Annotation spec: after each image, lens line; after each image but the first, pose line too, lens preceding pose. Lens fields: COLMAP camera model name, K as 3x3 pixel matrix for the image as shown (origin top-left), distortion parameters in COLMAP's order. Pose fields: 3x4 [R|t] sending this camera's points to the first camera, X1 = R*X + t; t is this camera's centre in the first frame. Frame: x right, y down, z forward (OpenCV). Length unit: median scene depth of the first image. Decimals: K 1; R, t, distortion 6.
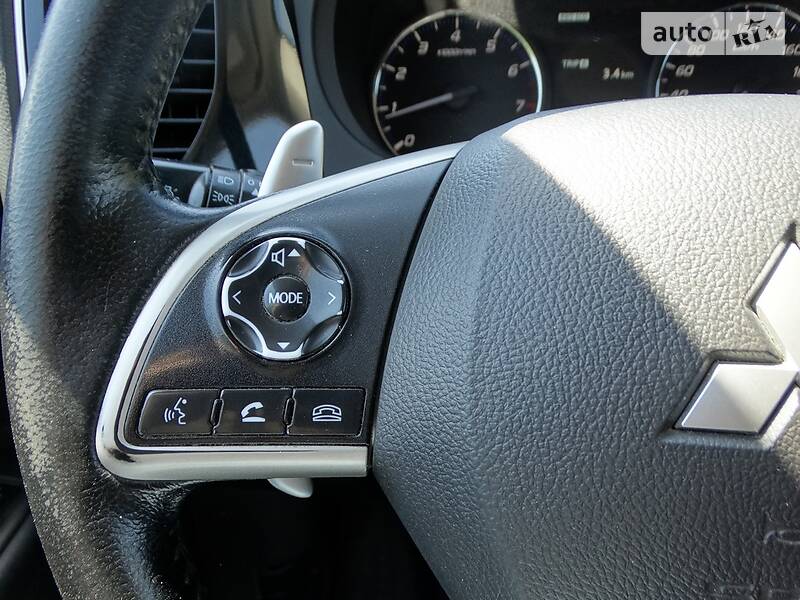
lens RADIAL K [[736.4, 0, 398.6], [0, 736.4, 359.9], [0, 0, 1]] dist [-0.073548, 0.102108]
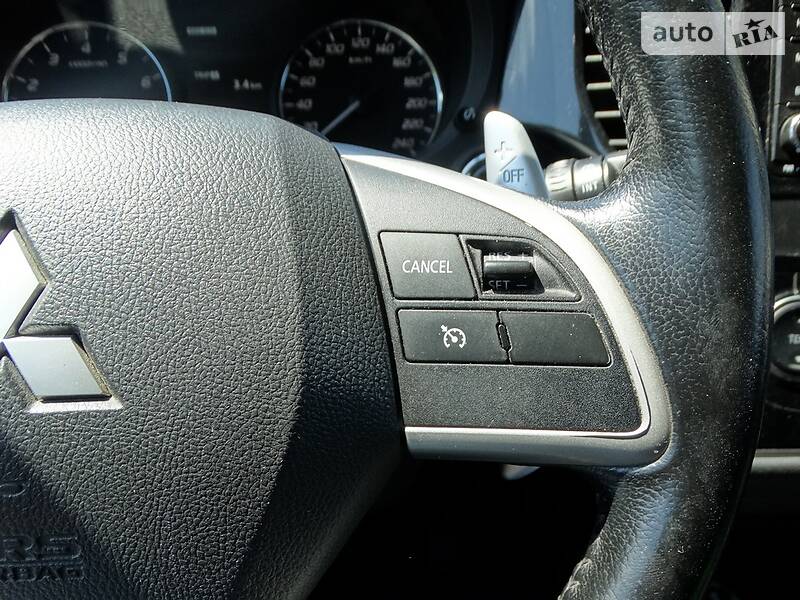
lens RADIAL K [[736.4, 0, 398.6], [0, 736.4, 359.9], [0, 0, 1]] dist [-0.073548, 0.102108]
pose [[0.982559, -0.060598, 0.175799, 0.302783], [0.064079, 0.997844, -0.014191, 0.031420], [-0.174560, 0.025209, 0.984324, -0.062410]]
